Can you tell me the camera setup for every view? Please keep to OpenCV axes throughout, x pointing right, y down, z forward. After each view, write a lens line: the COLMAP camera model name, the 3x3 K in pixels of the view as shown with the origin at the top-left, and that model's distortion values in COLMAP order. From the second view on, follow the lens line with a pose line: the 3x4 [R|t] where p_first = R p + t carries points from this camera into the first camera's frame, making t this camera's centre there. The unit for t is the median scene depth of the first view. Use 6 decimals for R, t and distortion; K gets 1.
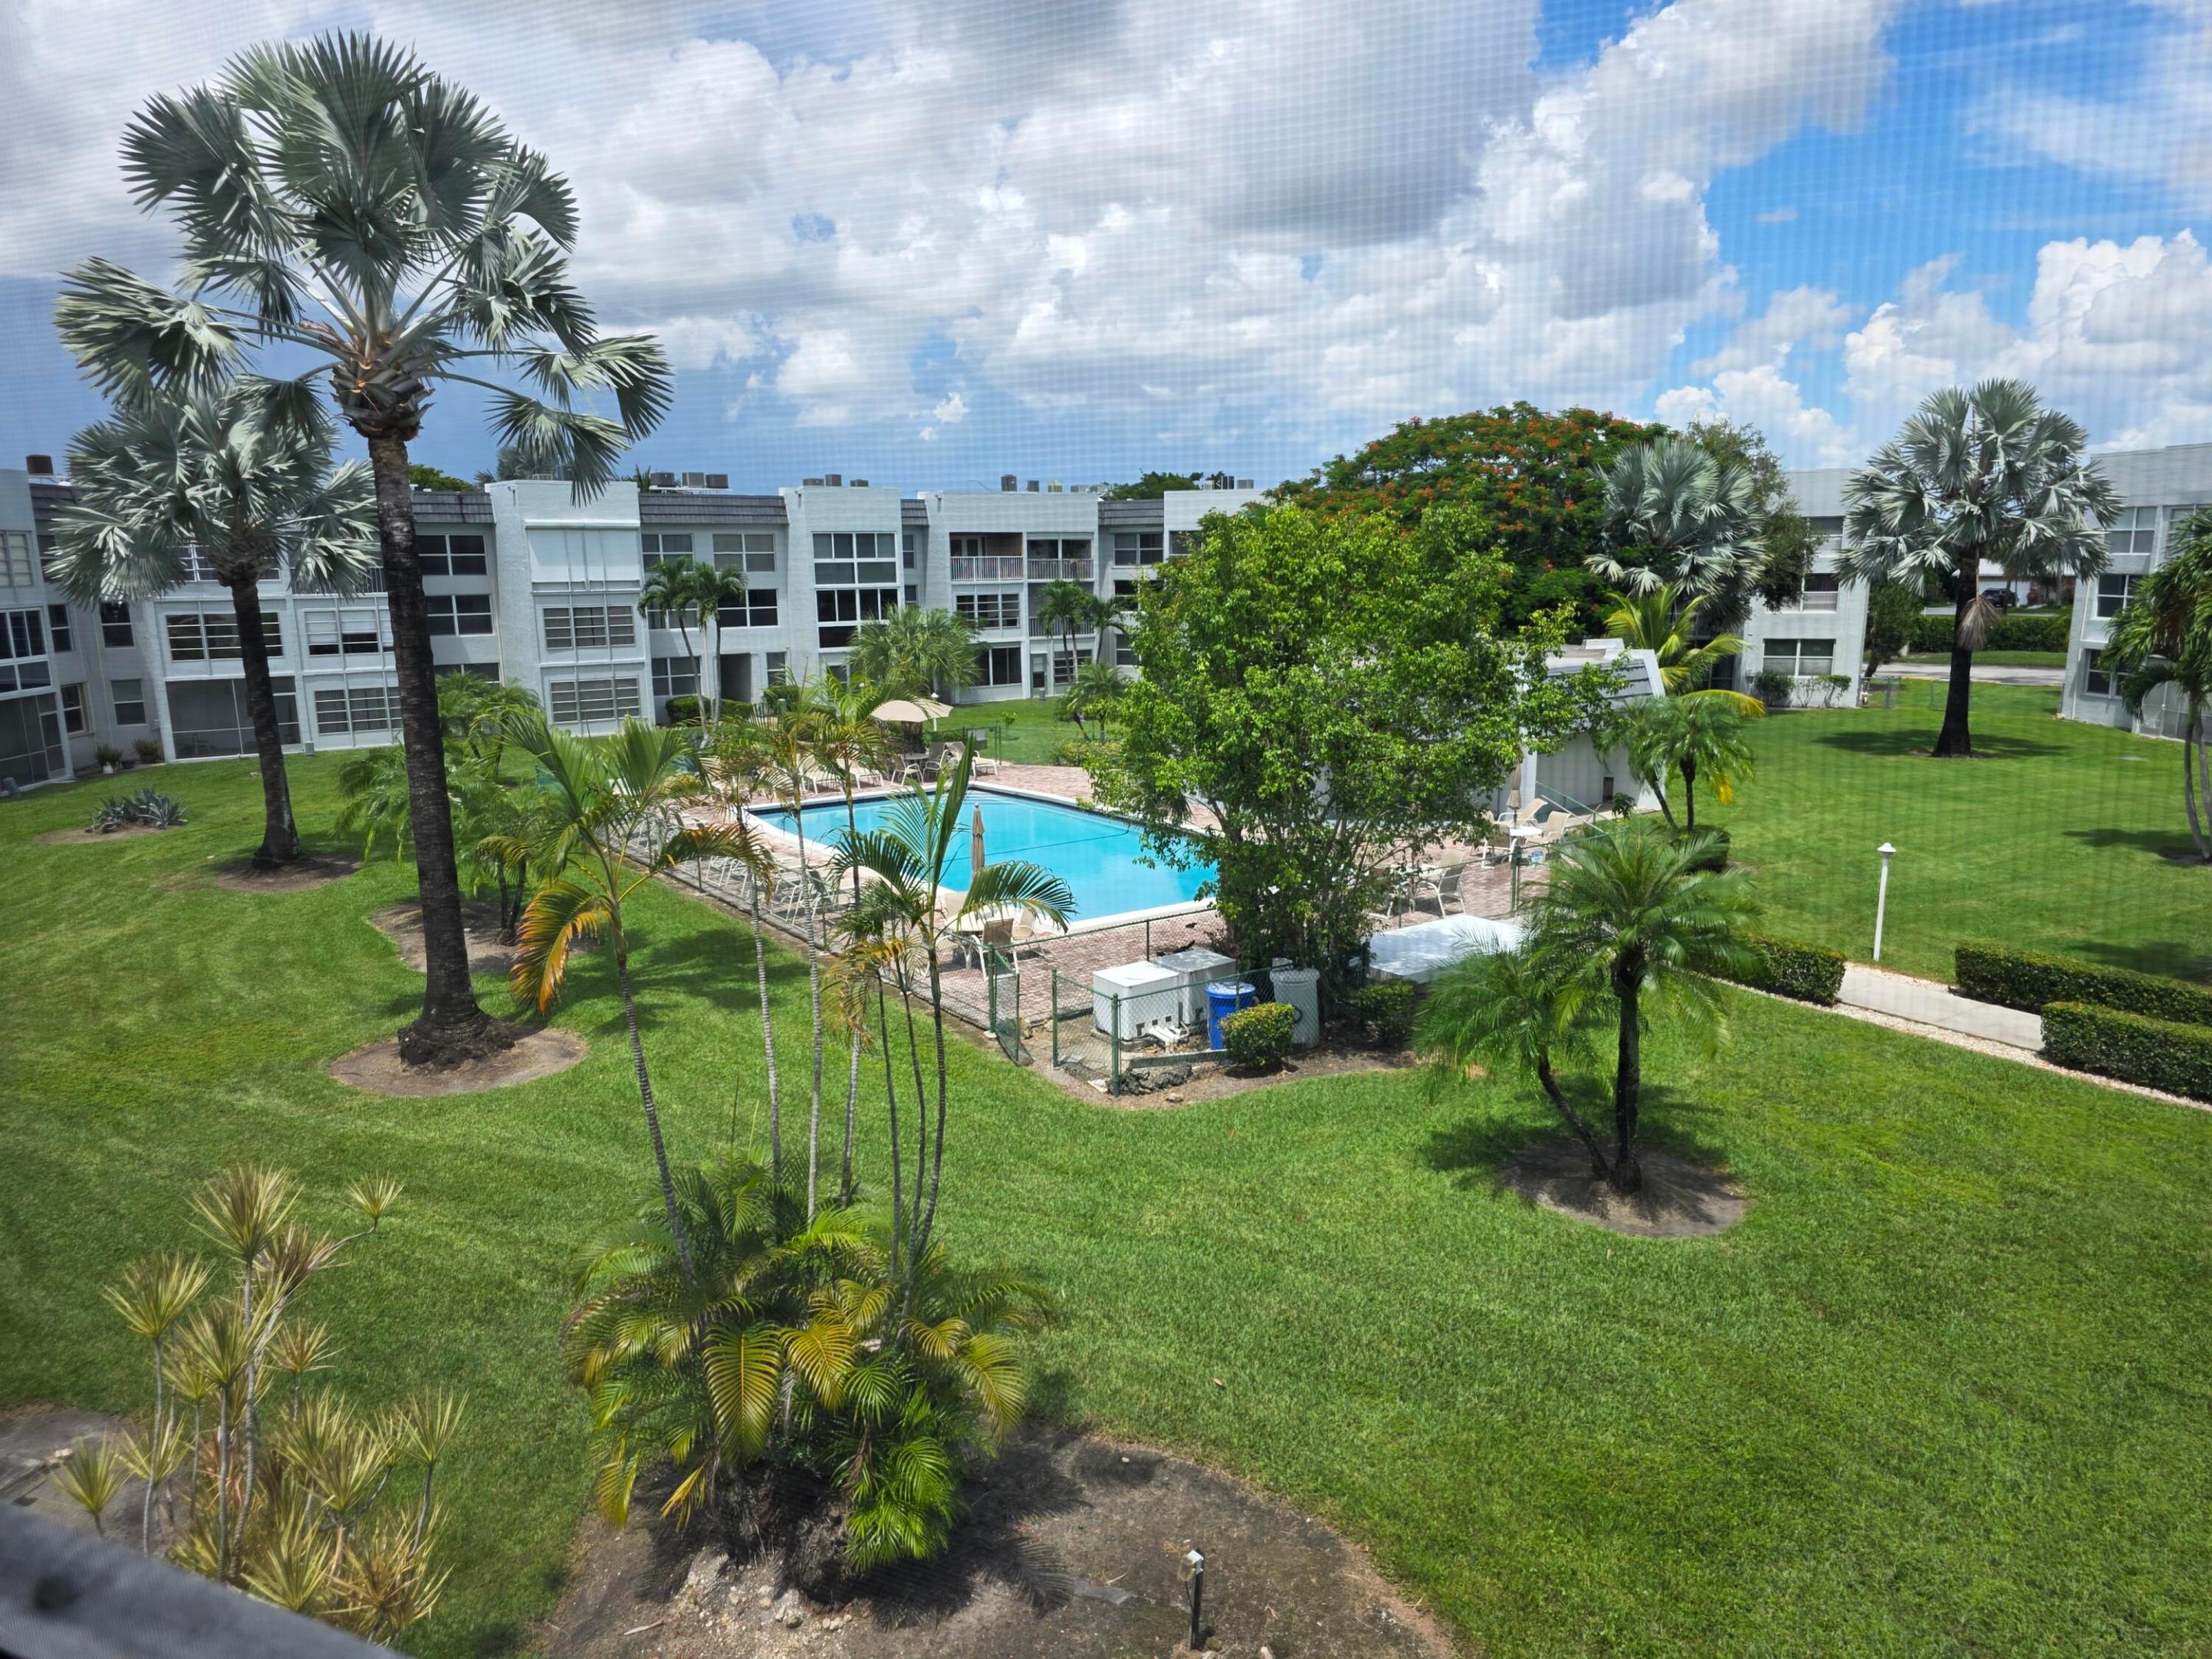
lens RADIAL K [[1485.0, 0, 1096.7], [0, 1485.0, 829.8], [0, 0, 1]] dist [0.059462, -0.049226]
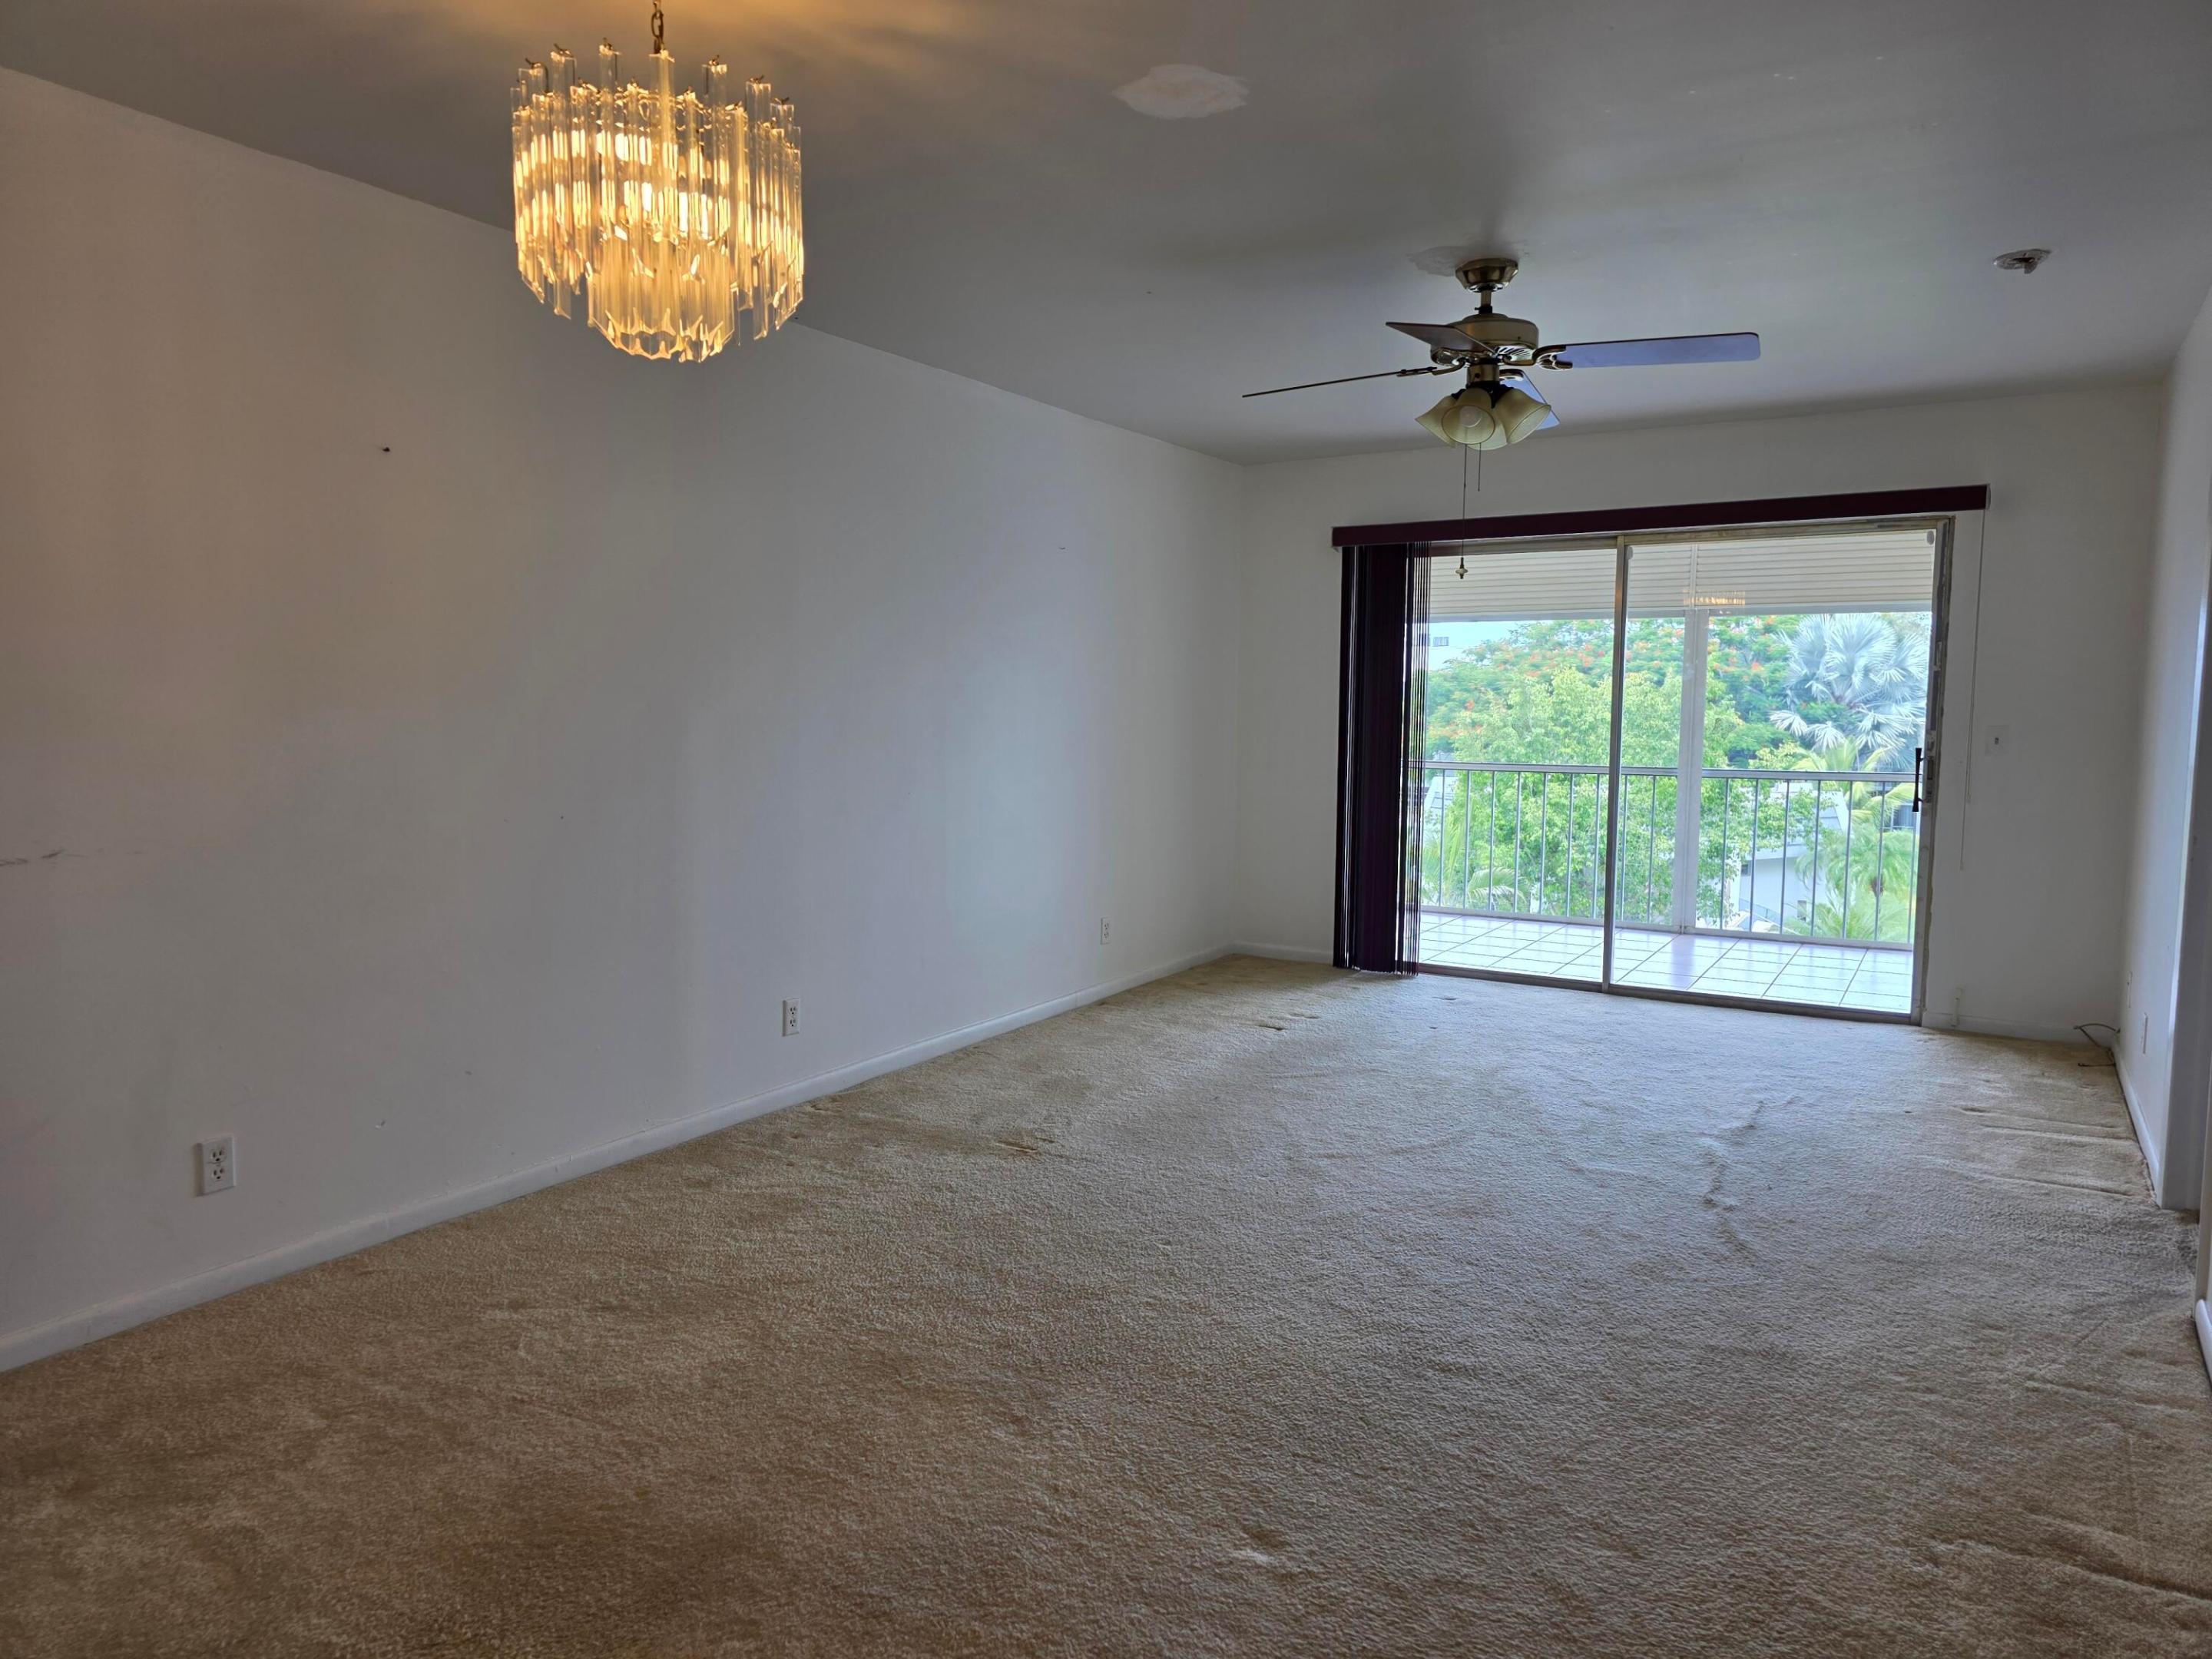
lens RADIAL K [[1485.0, 0, 1100.8], [0, 1485.0, 817.2], [0, 0, 1]] dist [0.059462, -0.049226]
pose [[0.994996, 0.024533, -0.096860, -0.063687], [-0.034572, 0.994042, -0.103368, 0.028828], [0.093747, 0.106200, 0.989916, -0.151409]]
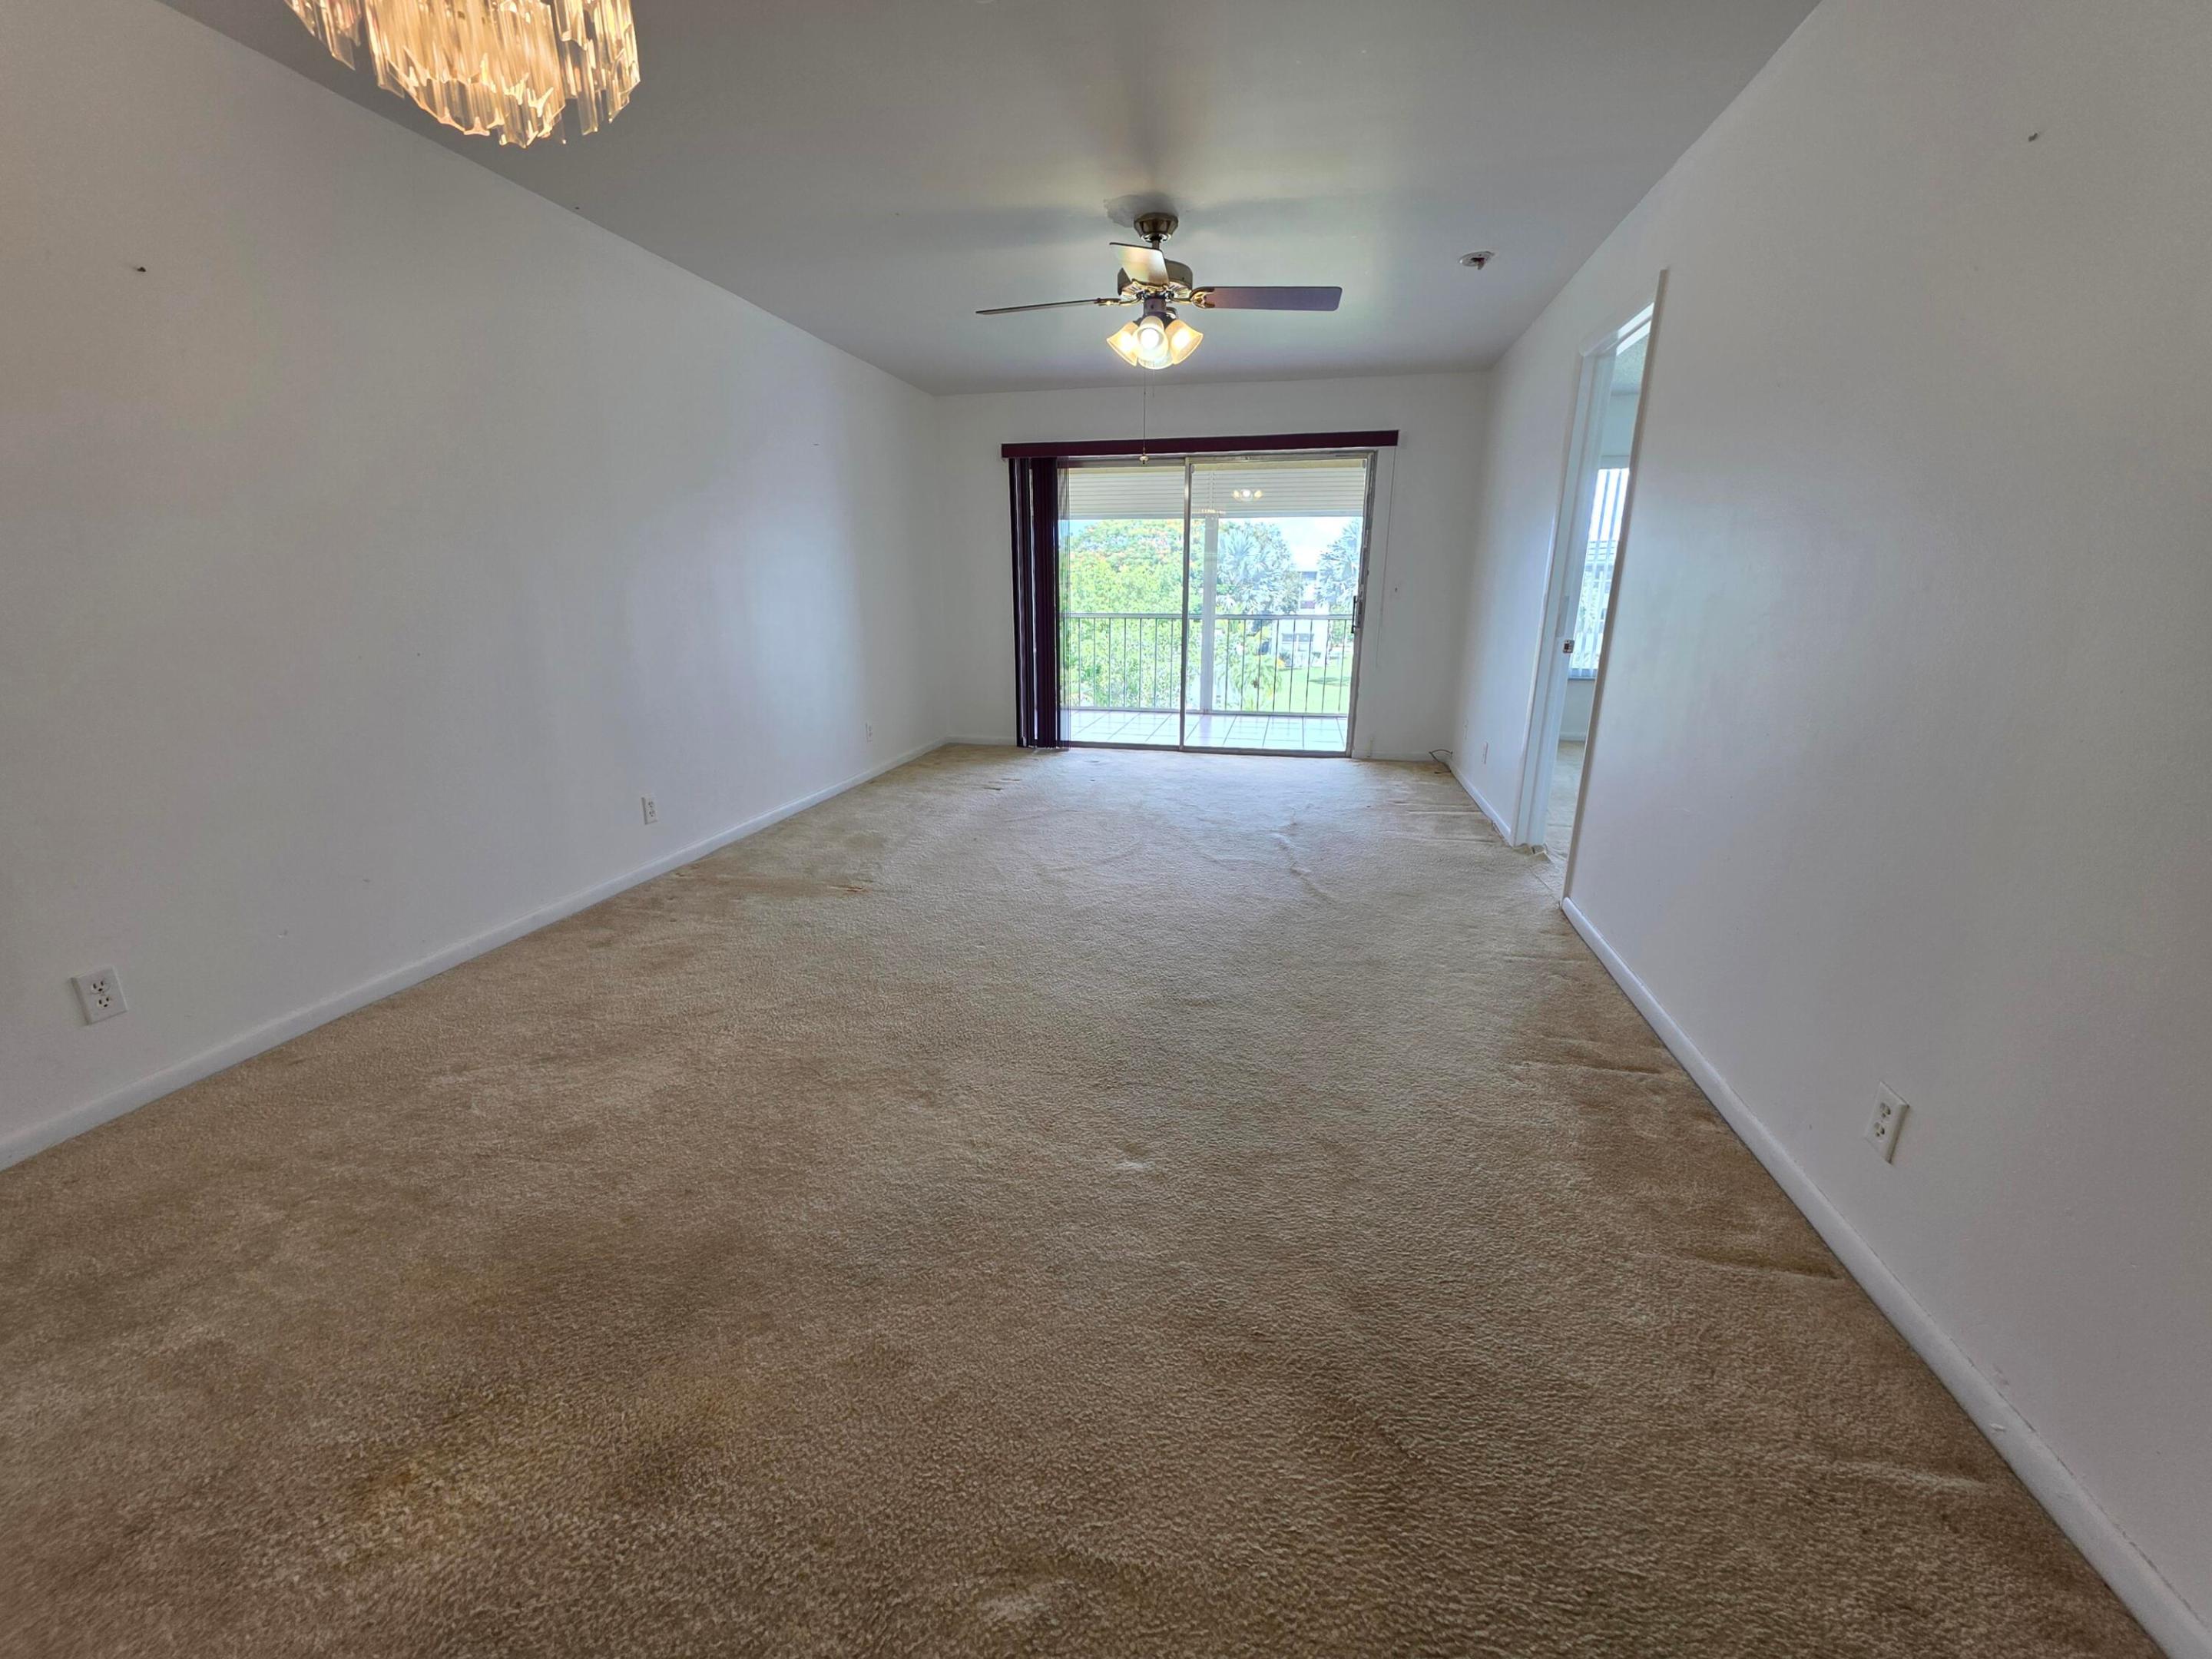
lens RADIAL K [[882.5, 0, 1108.5], [0, 882.5, 829.1], [0, 0, 1]] dist [0.006992, -0.001099]
pose [[0.973252, -0.050925, 0.224024, -0.071260], [0.032258, 0.995754, 0.086213, 0.028878], [-0.227463, -0.076680, 0.970763, -0.138722]]
